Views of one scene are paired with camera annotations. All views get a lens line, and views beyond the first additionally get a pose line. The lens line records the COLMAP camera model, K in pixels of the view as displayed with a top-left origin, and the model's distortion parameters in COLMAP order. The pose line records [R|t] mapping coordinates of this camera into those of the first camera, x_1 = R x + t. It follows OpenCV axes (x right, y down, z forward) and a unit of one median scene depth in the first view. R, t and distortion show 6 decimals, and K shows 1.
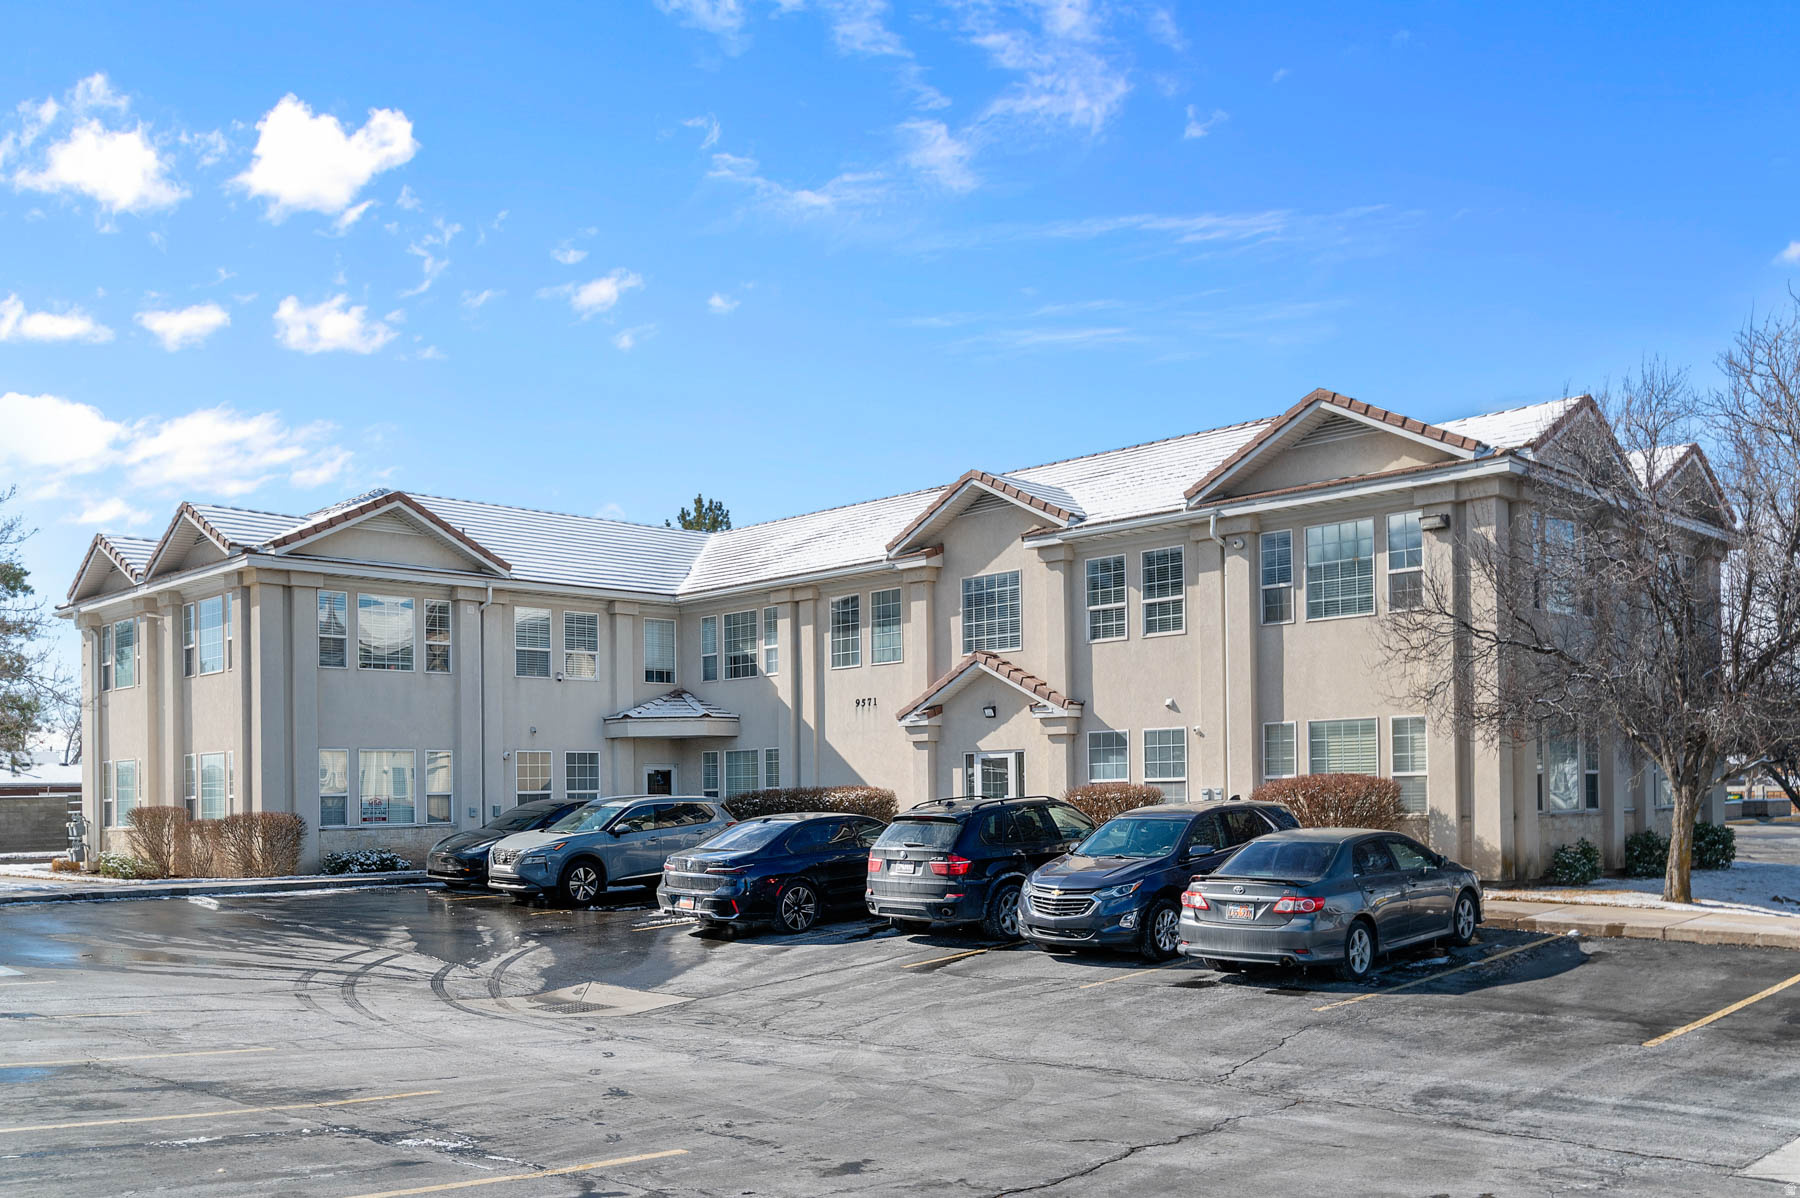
lens RADIAL K [[1510.0, 0, 910.7], [0, 1510.0, 601.1], [0, 0, 1]] dist [0.000236, 0.020374]
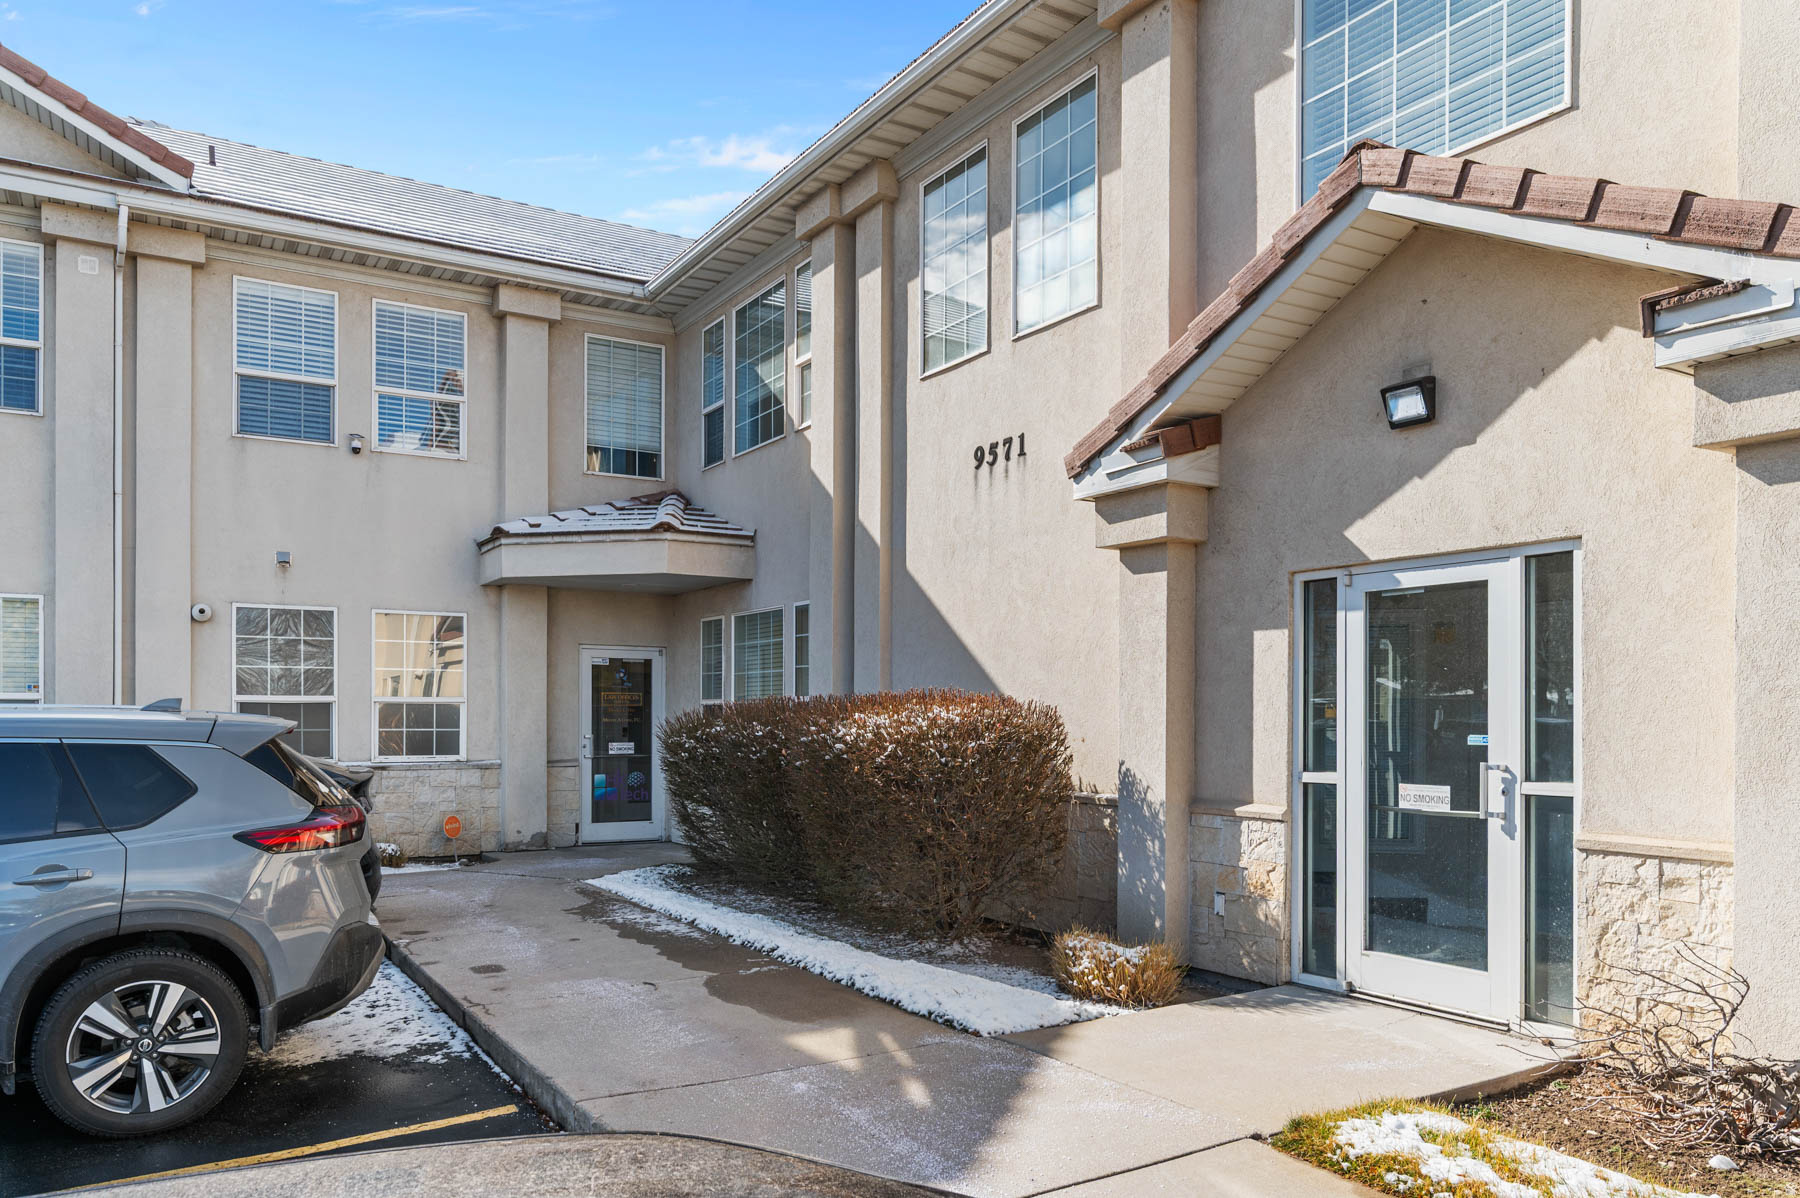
lens RADIAL K [[1224.7, 0, 927.2], [0, 1224.7, 689.8], [0, 0, 1]] dist [-0.023679, -0.002978]
pose [[0.968500, 0.019053, -0.248284, 0.007584], [0.006261, 0.994890, 0.100769, 0.028963], [0.248936, -0.099150, 0.963432, 0.226595]]
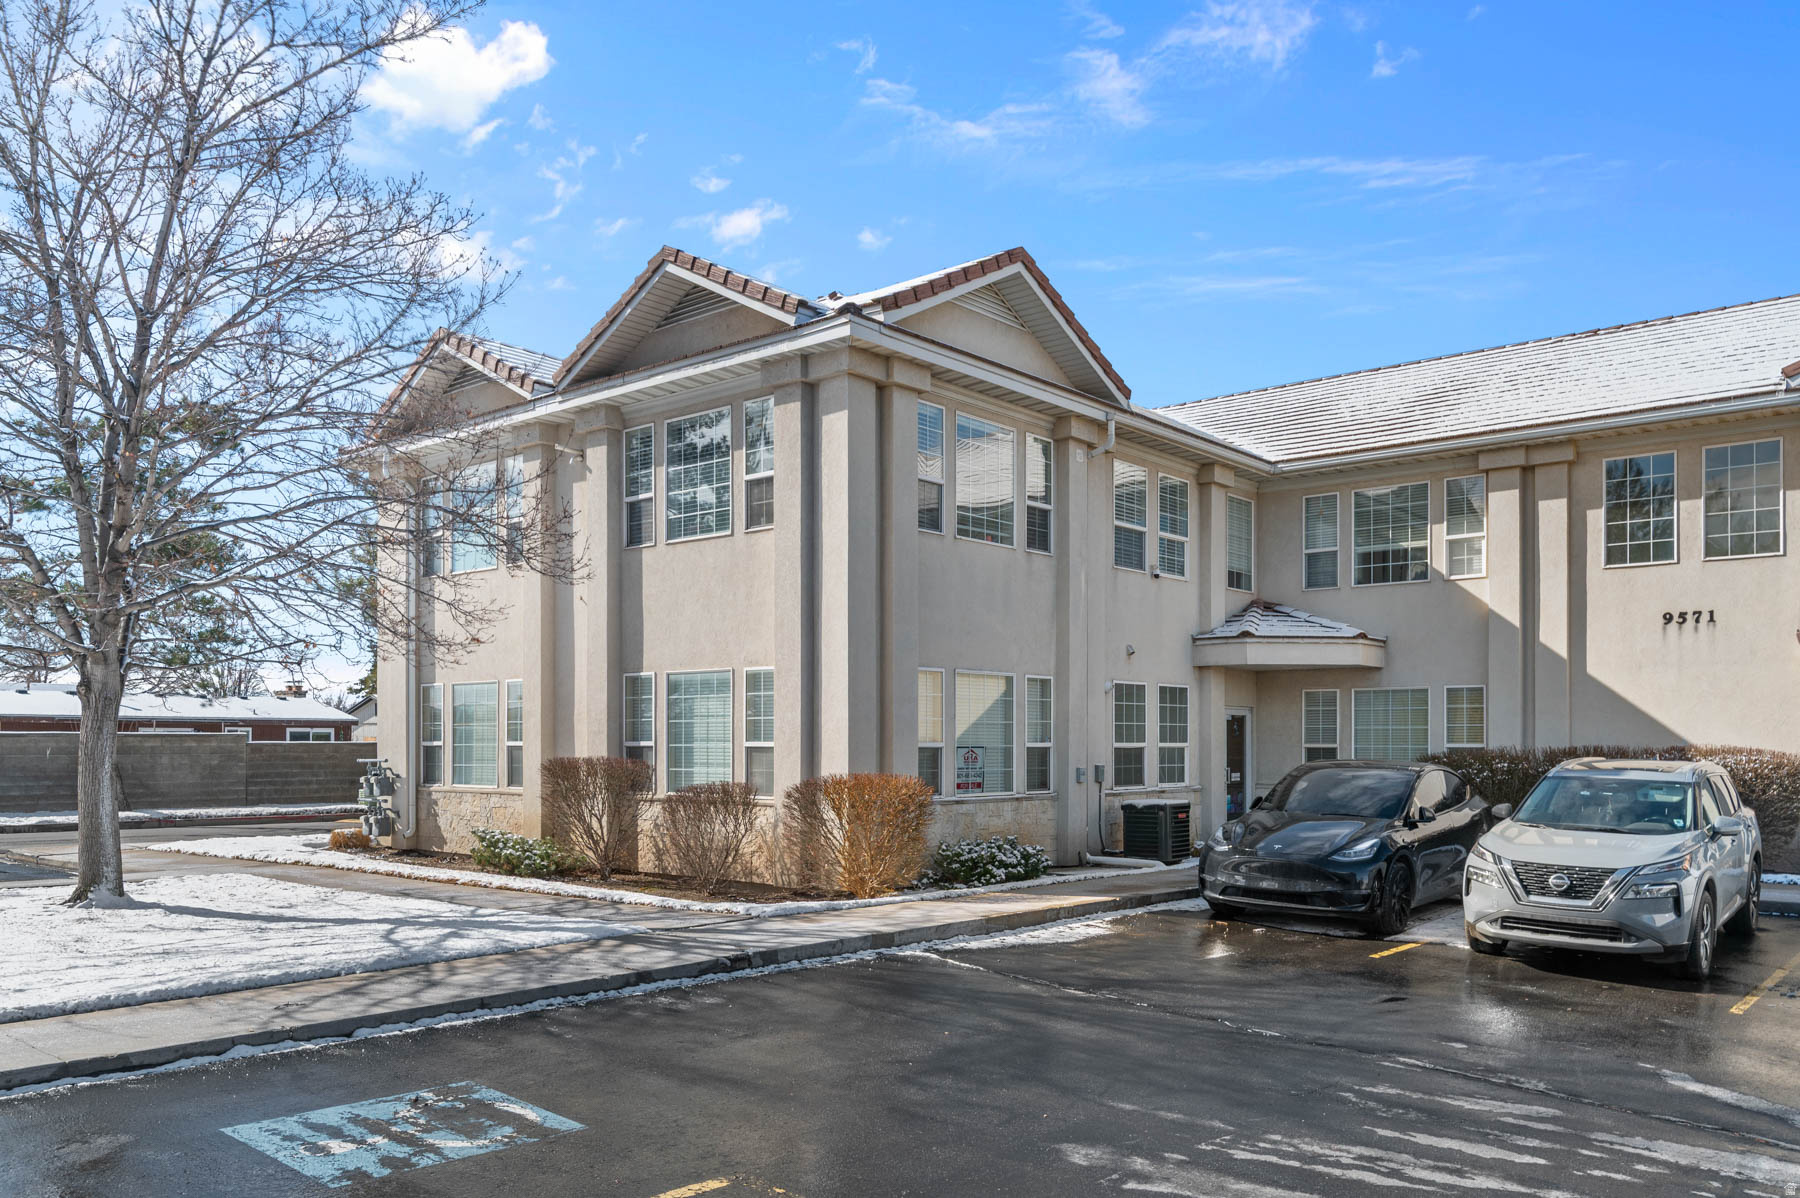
lens RADIAL K [[1393.8, 0, 890.9], [0, 1393.8, 611.1], [0, 0, 1]] dist [0.002502, -0.000488]
pose [[0.999551, 0.028498, 0.009287, -0.117077], [-0.028654, 0.999443, 0.017117, 0.019999], [-0.008794, -0.017375, 0.999810, 0.128293]]
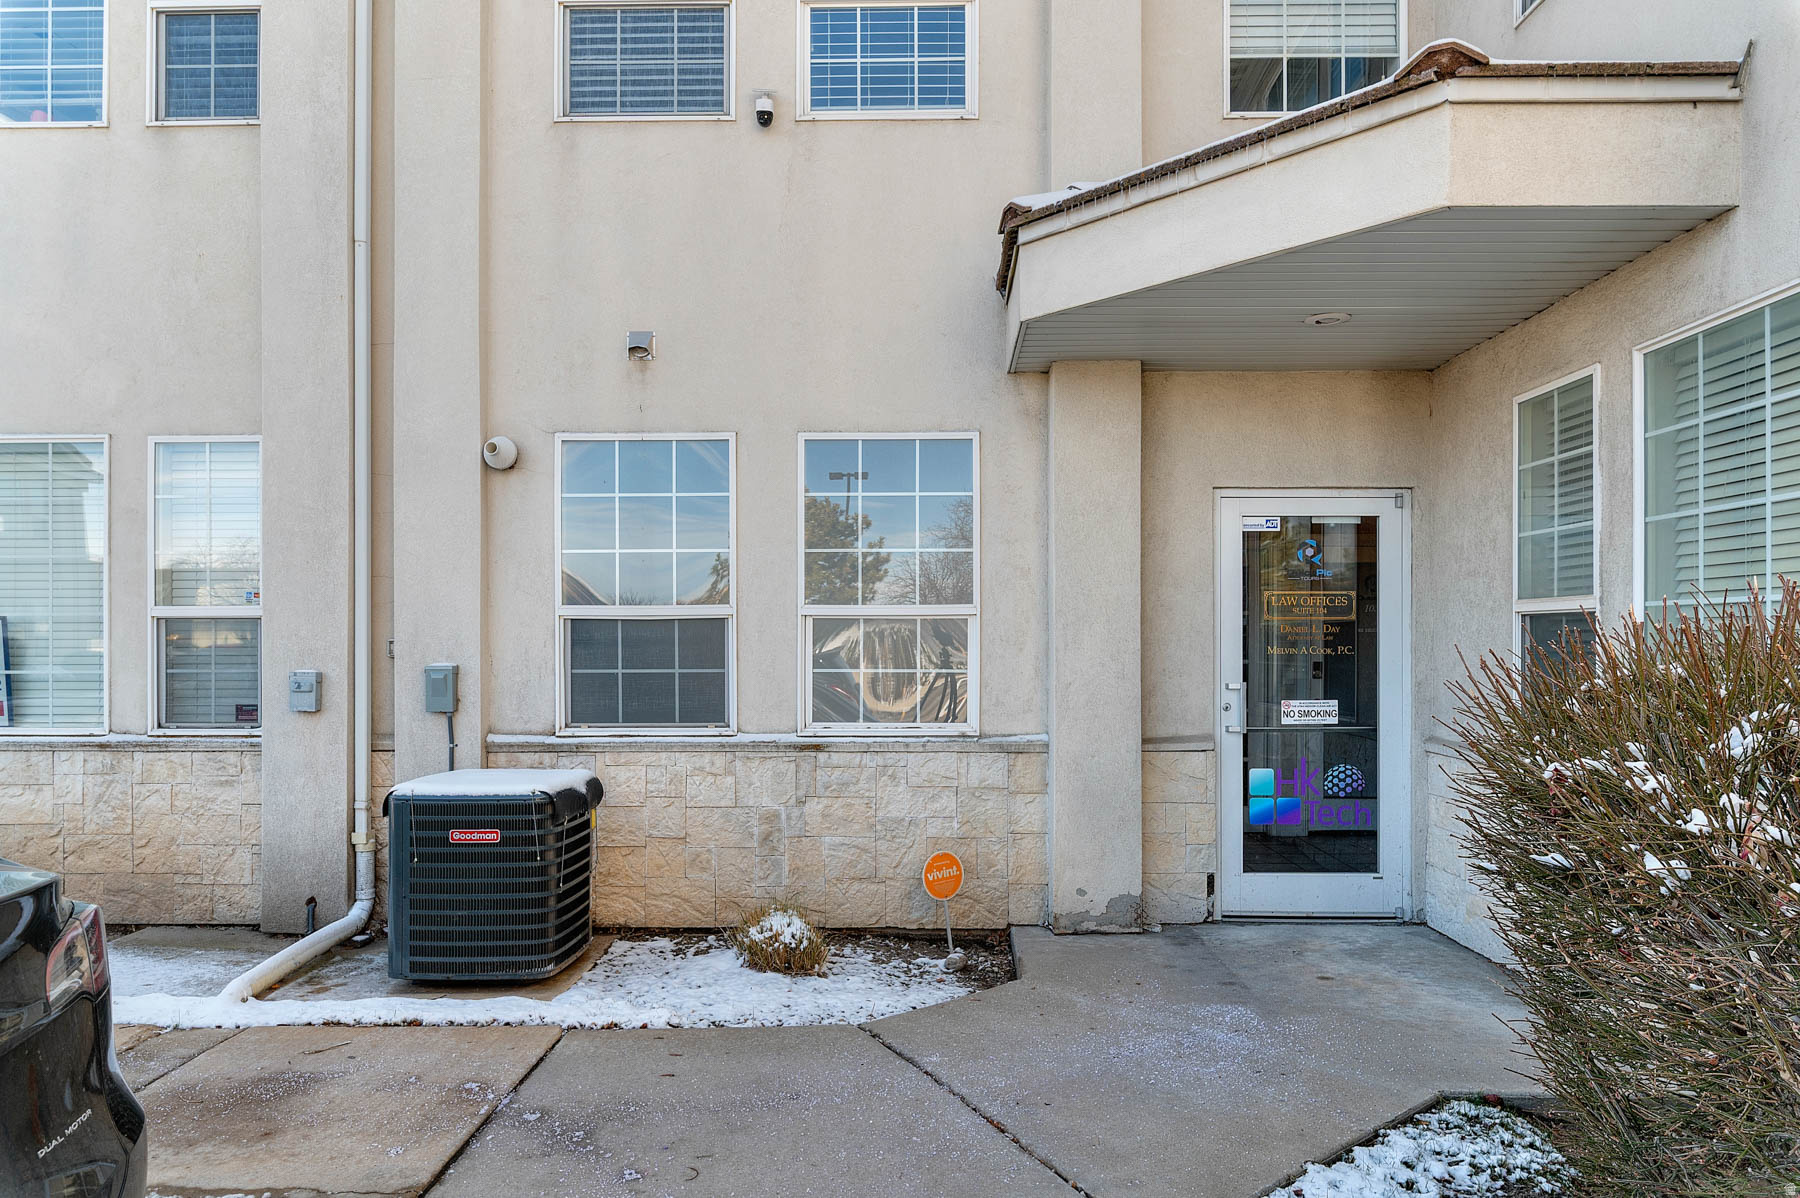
lens RADIAL K [[1161.6, 0, 896.0], [0, 1161.6, 667.4], [0, 0, 1]] dist [0.004758, -0.000741]
pose [[0.663883, 0.036257, -0.746957, -0.028368], [0.075804, 0.990417, 0.115447, 0.038074], [0.743985, -0.133266, 0.654773, 0.293478]]
